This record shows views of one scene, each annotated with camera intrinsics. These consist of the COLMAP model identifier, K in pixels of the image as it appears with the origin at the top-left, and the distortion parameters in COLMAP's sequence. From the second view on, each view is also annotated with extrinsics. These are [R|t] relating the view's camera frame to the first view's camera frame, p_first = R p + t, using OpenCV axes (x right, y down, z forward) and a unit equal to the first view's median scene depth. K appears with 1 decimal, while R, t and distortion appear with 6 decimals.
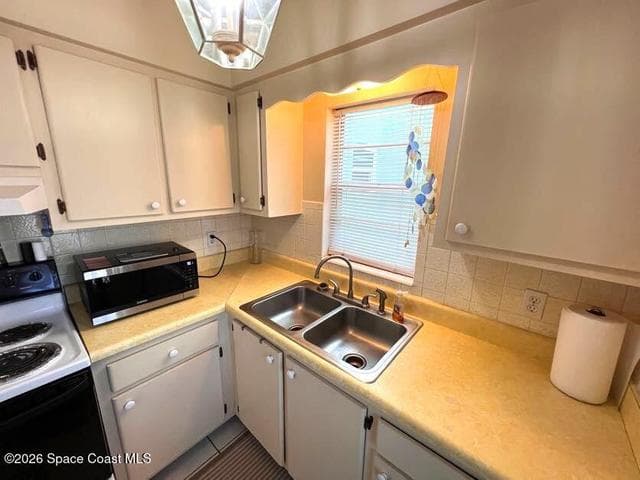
lens RADIAL K [[257.8, 0, 320.0], [0, 257.8, 240.0], [0, 0, 1]] dist [-0.000431, 0.000117]
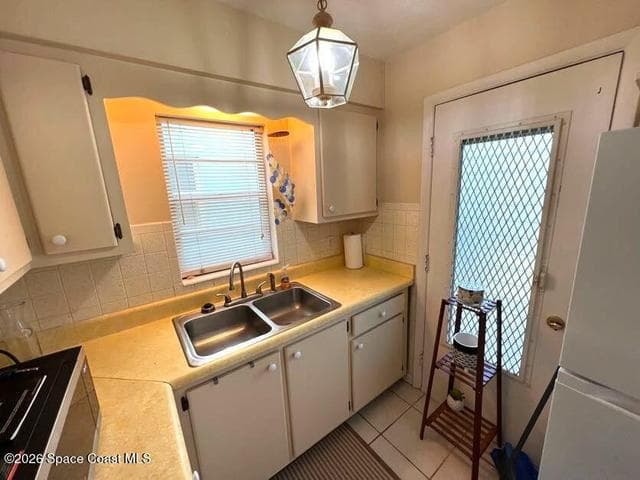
lens RADIAL K [[257.8, 0, 320.0], [0, 257.8, 240.0], [0, 0, 1]] dist [-0.000431, 0.000117]
pose [[0.215989, -0.235188, 0.947647, -0.825917], [0.284054, 0.943713, 0.169470, -0.103894], [-0.934164, 0.232579, 0.270638, 0.364288]]
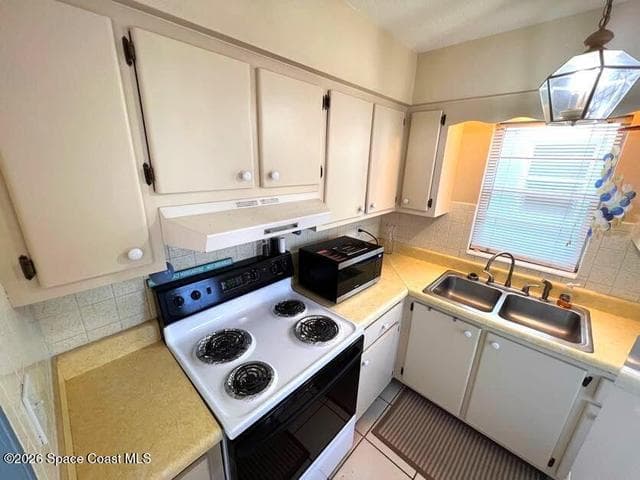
lens RADIAL K [[257.8, 0, 320.0], [0, 257.8, 240.0], [0, 0, 1]] dist [-0.000431, 0.000117]
pose [[0.998730, 0.019510, -0.046446, -0.730759], [-0.016180, 0.997344, 0.071020, -0.066253], [0.047708, -0.070178, 0.996393, -0.227521]]
